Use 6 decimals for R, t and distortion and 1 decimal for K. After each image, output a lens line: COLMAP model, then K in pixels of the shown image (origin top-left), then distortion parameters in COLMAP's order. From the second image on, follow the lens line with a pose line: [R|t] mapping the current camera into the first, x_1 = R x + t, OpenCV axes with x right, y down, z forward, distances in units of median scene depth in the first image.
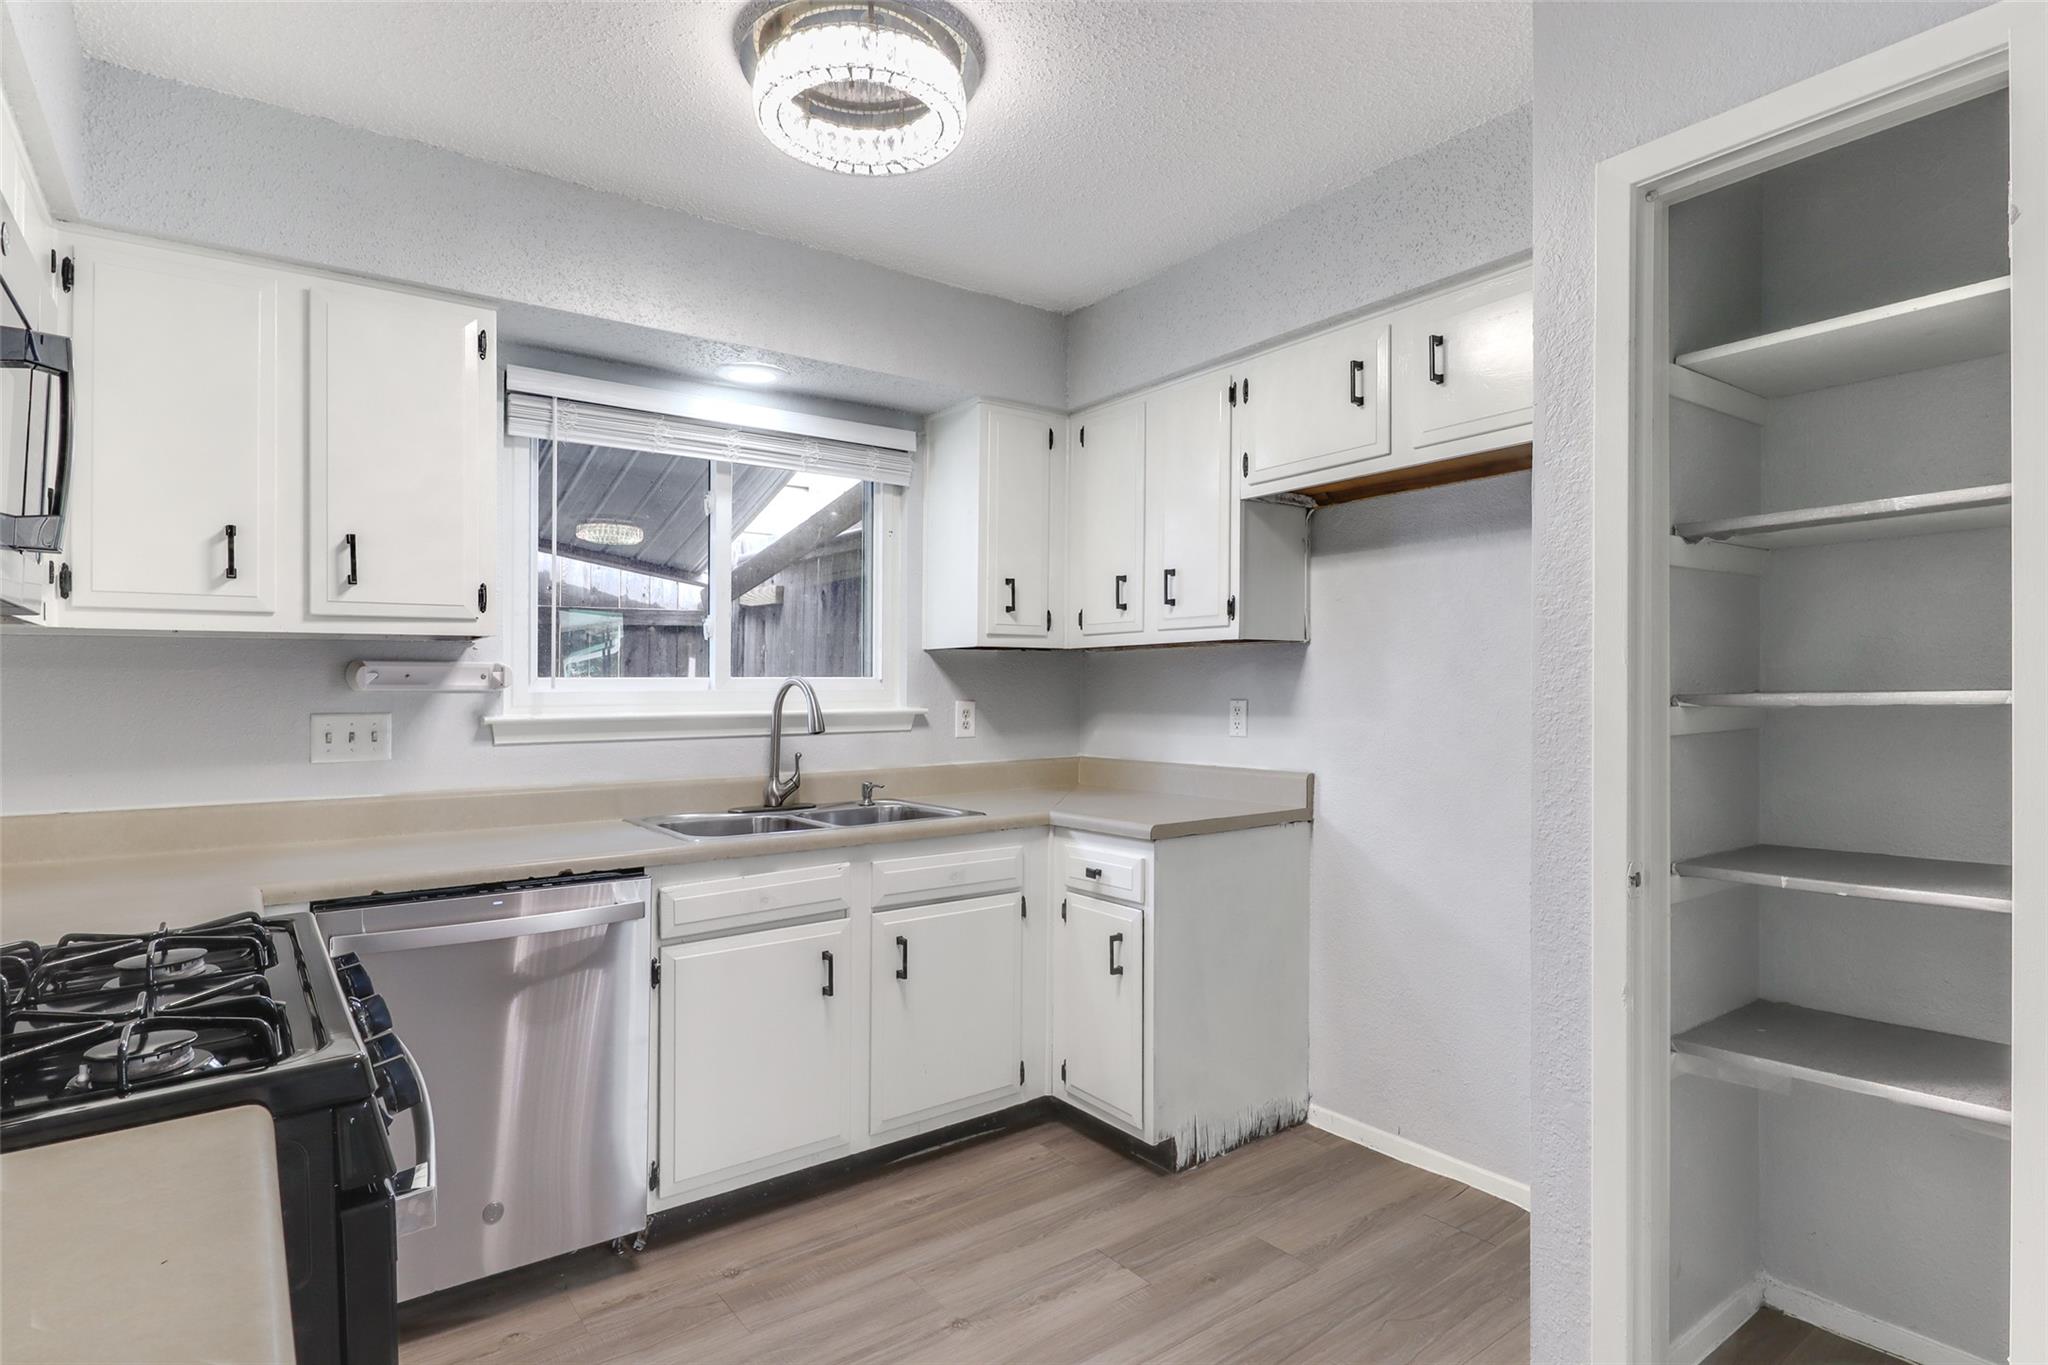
lens RADIAL K [[1095.4, 0, 1024.3], [0, 1095.4, 684.6], [0, 0, 1]] dist [0.006148, -0.002981]
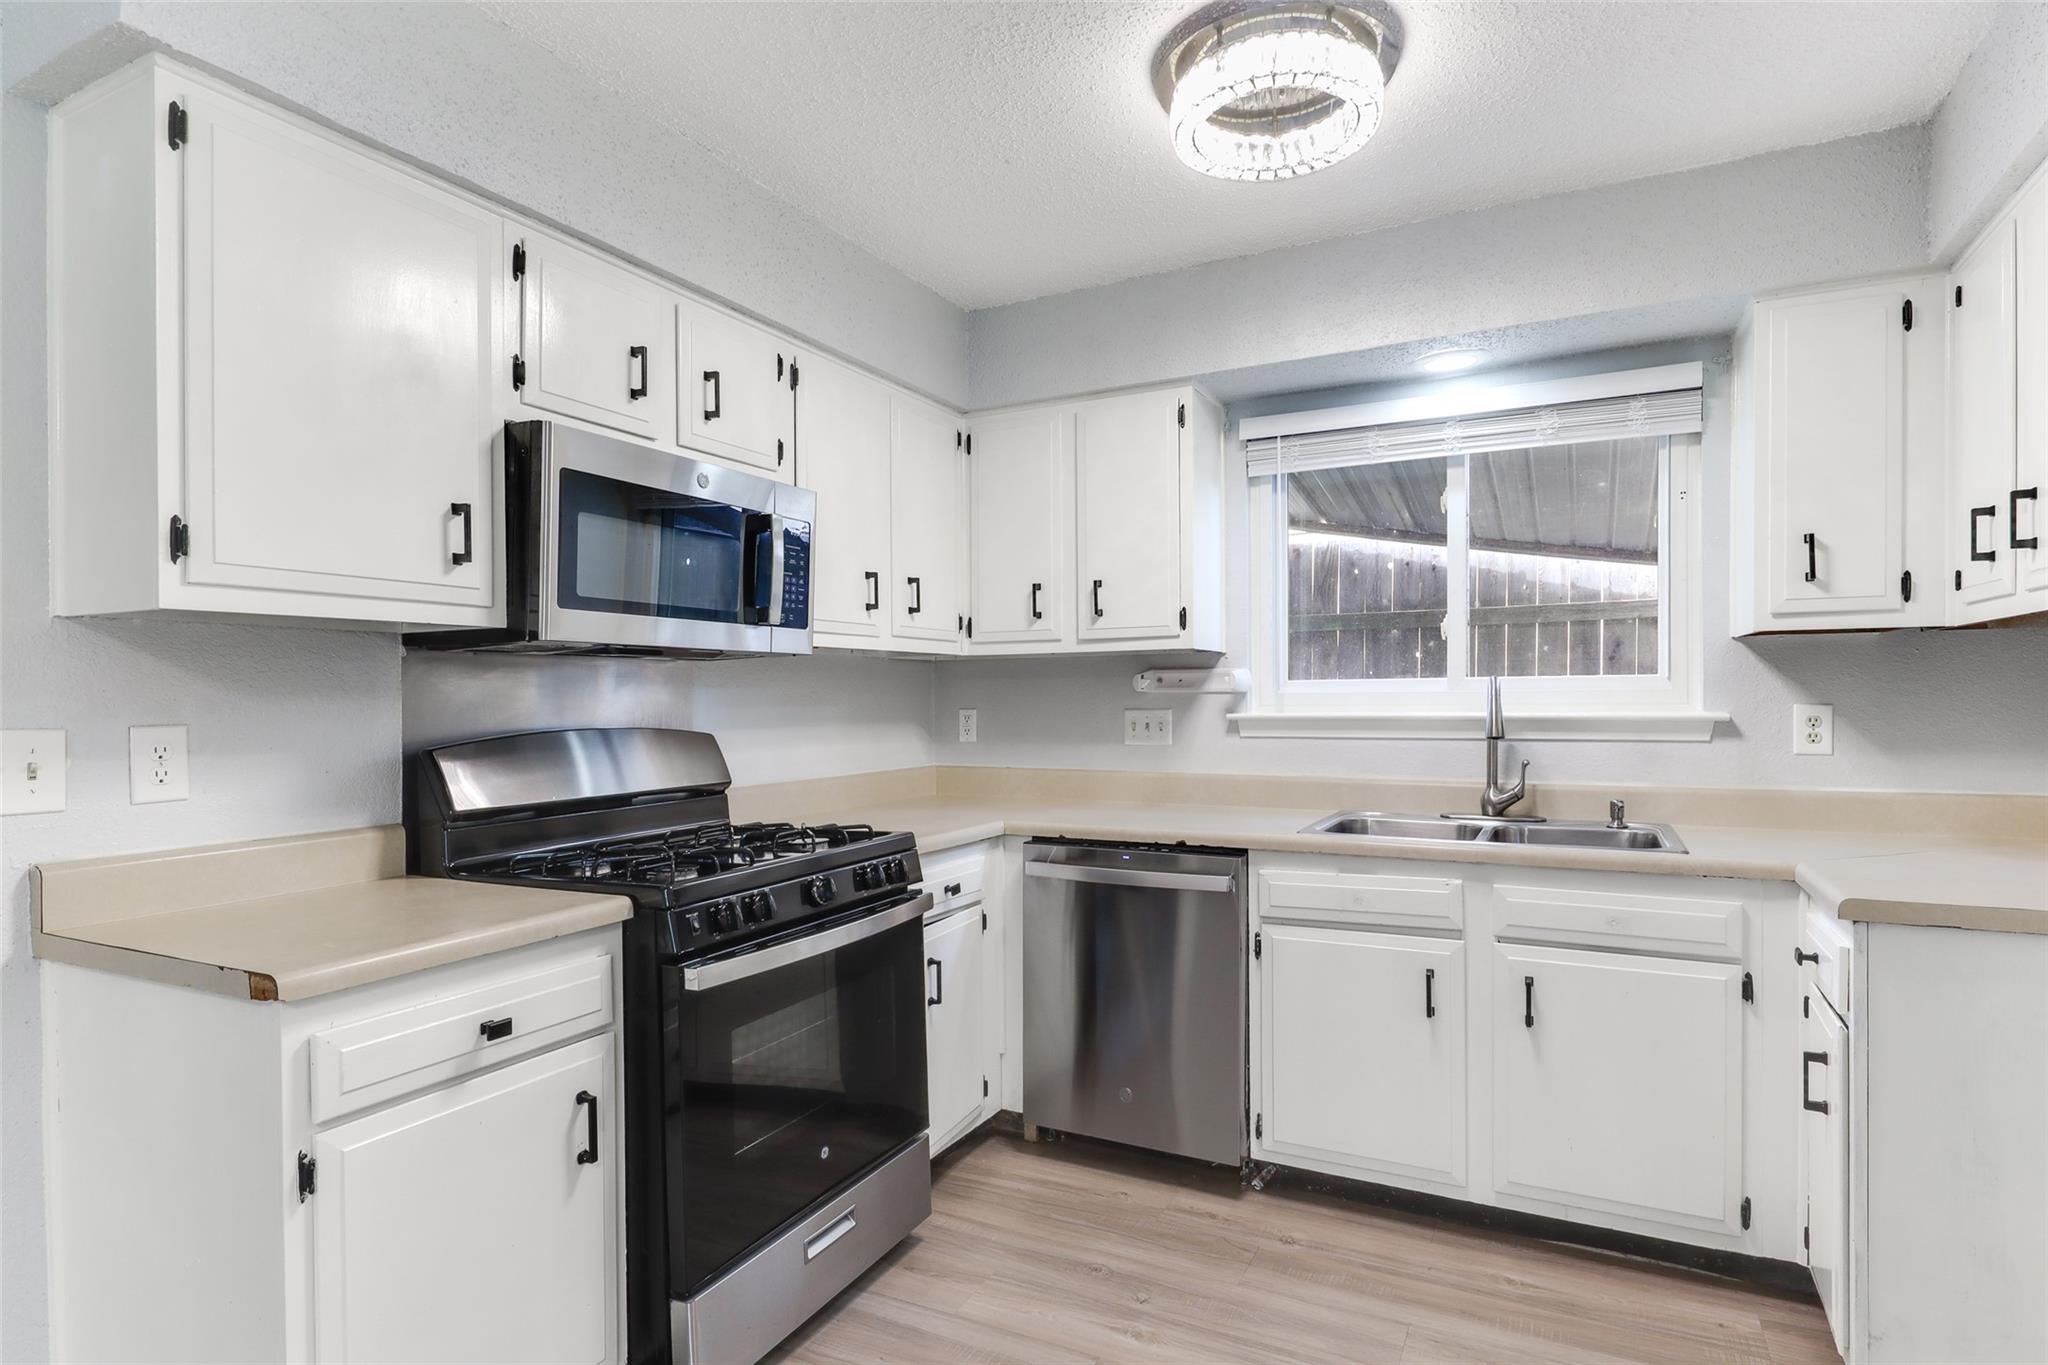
lens RADIAL K [[1095.4, 0, 1024.7], [0, 1095.4, 685.1], [0, 0, 1]] dist [0.006148, -0.002981]
pose [[0.414218, -0.005687, -0.910160, 0.513527], [0.009447, 0.999953, -0.001948, -0.001923], [0.910129, -0.007792, 0.414253, 0.284418]]
